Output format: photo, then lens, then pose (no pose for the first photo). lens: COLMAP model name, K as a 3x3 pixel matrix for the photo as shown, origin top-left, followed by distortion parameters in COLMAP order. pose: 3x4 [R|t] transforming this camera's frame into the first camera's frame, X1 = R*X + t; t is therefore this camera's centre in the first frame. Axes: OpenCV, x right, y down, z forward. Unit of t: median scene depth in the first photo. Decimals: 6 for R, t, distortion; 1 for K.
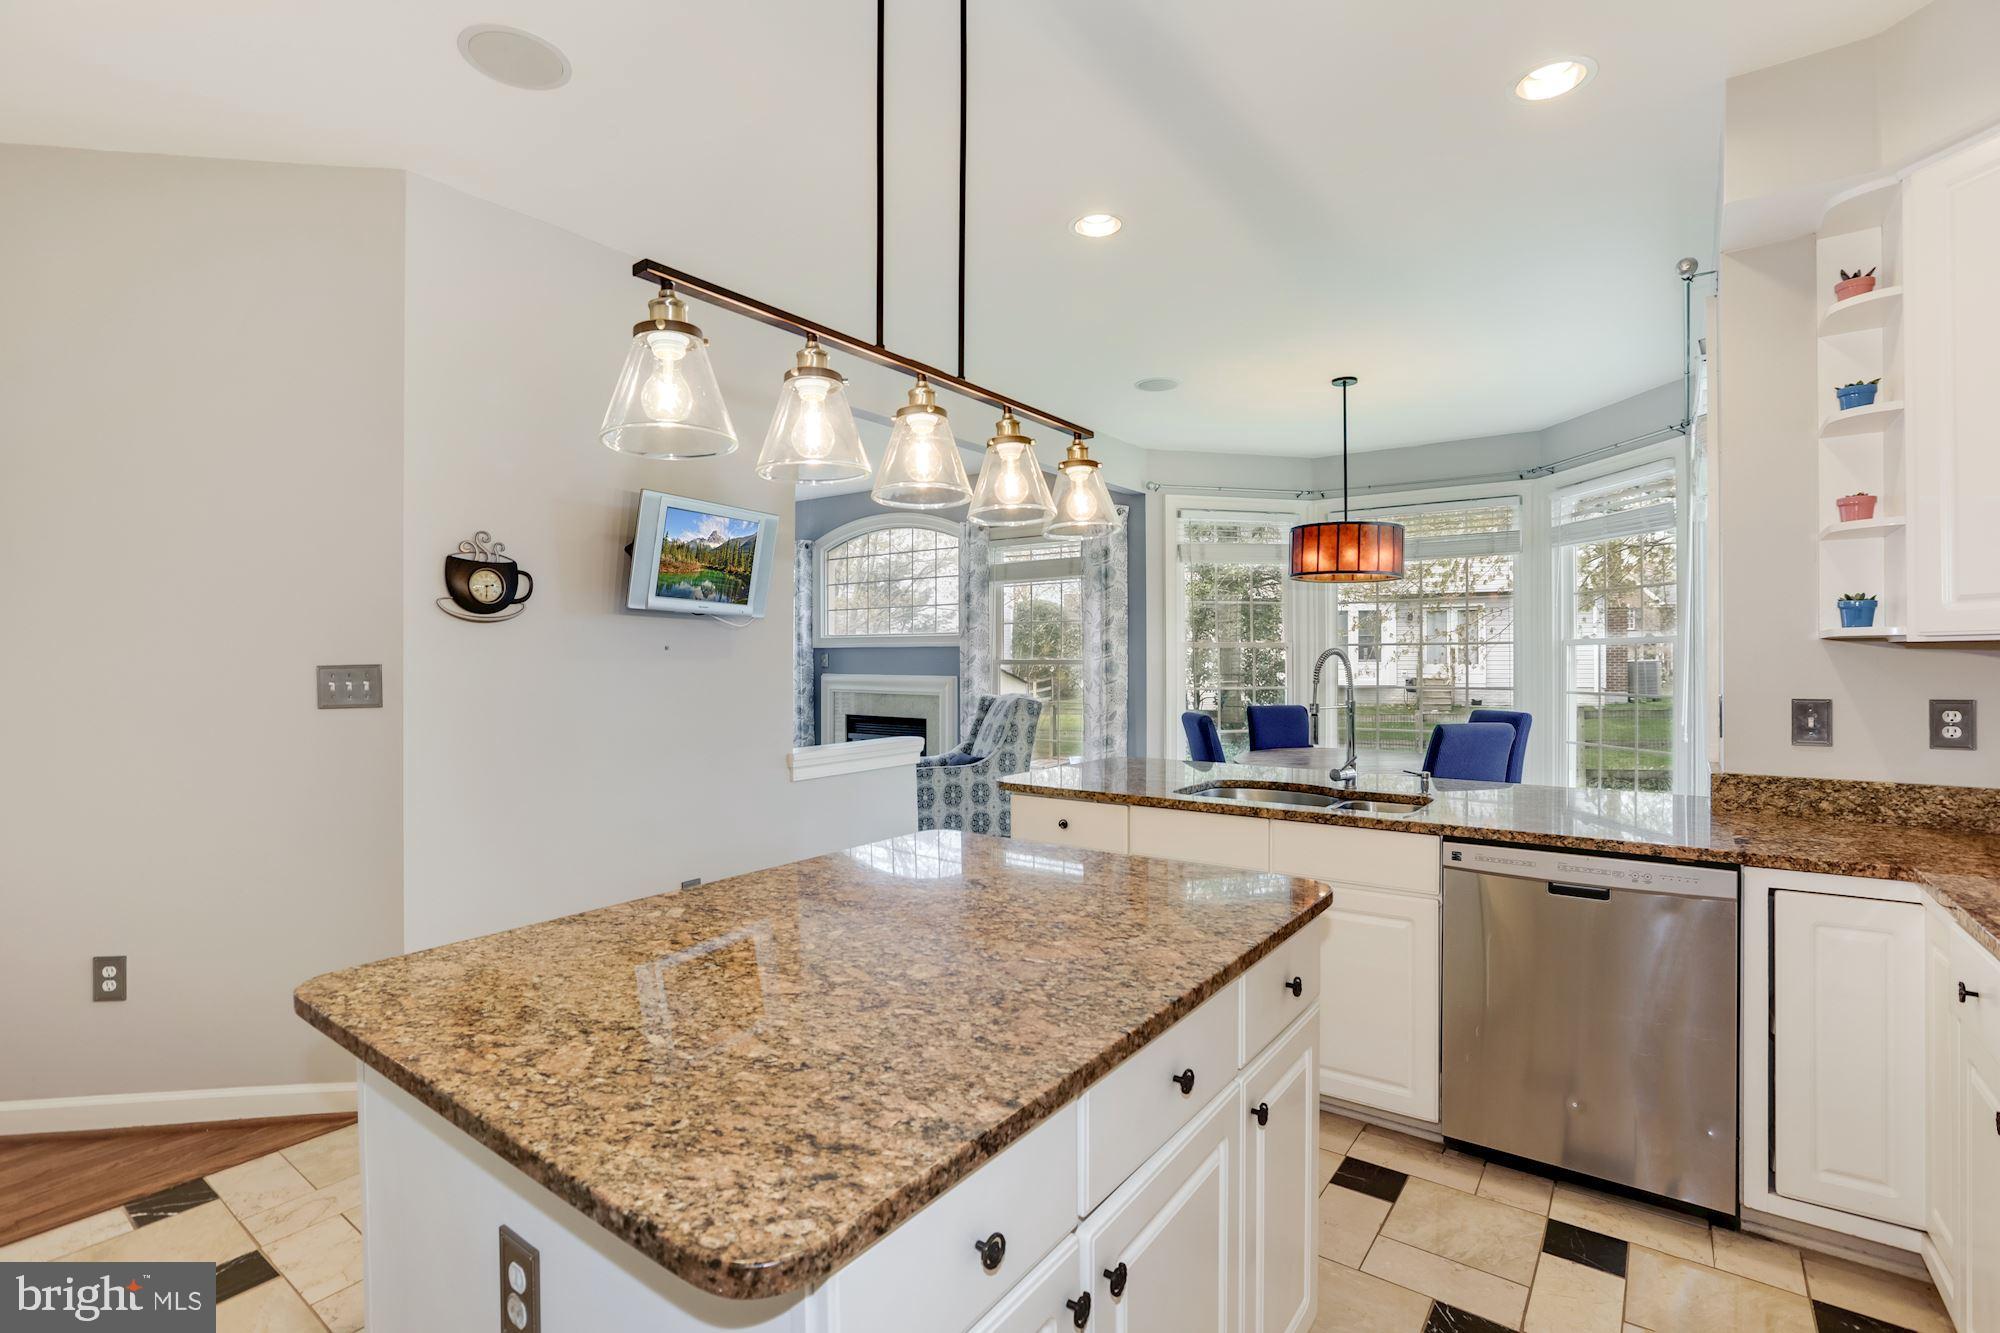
lens RADIAL K [[934.6, 0, 985.4], [0, 934.6, 660.1], [0, 0, 1]] dist [-0.007066, 0.005800]
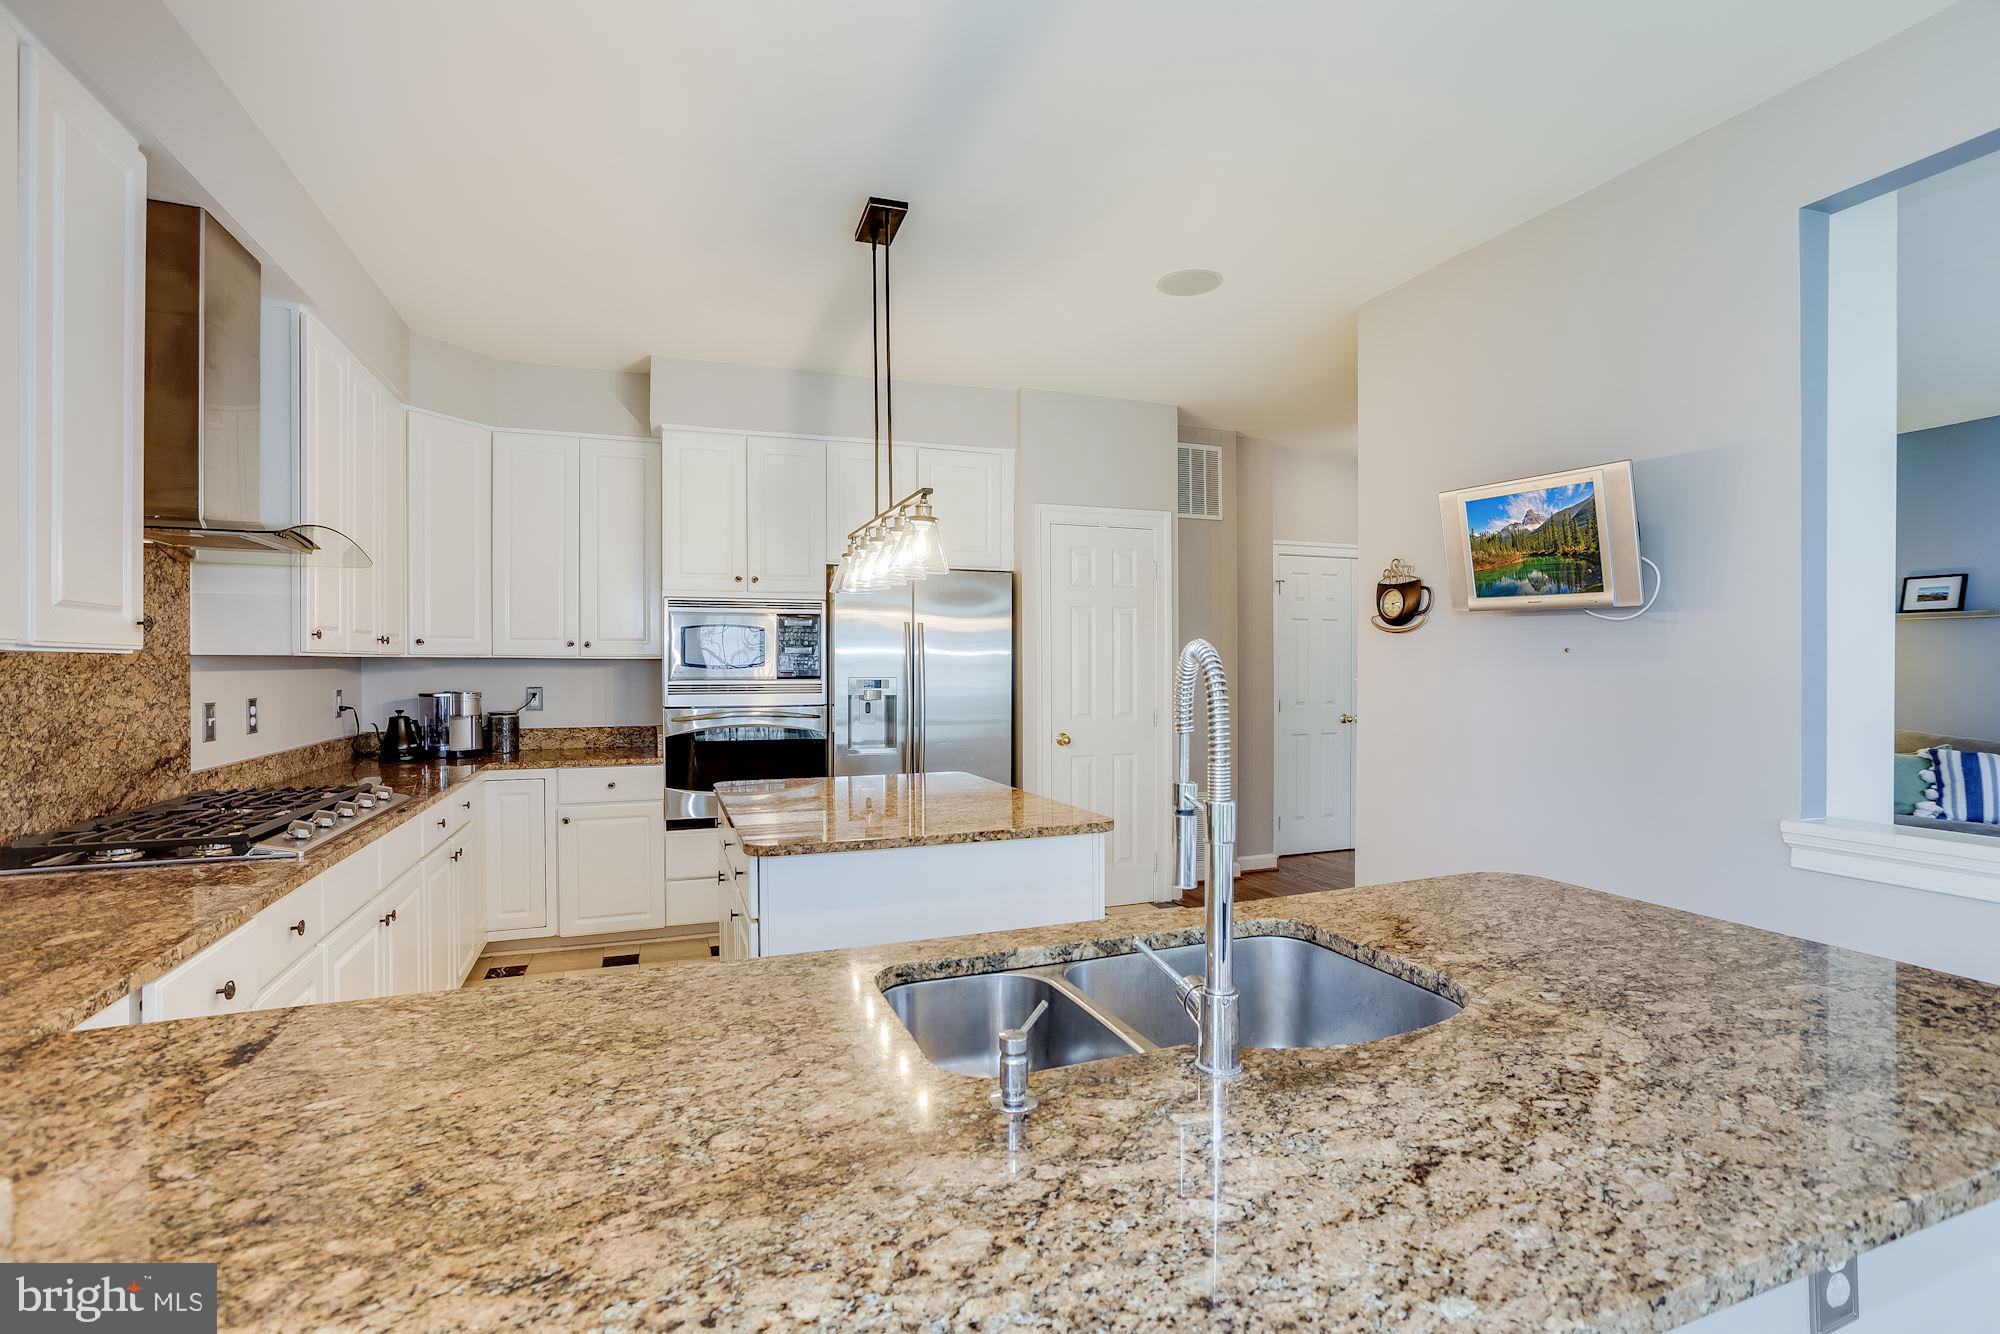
lens RADIAL K [[914.4, 0, 1040.5], [0, 914.4, 663.8], [0, 0, 1]] dist [-0.007330, 0.000787]
pose [[-0.514298, 0.007406, -0.857580, 0.651619], [0.003776, 0.999973, 0.006372, -0.007988], [0.857603, 0.000039, -0.514312, 1.067132]]
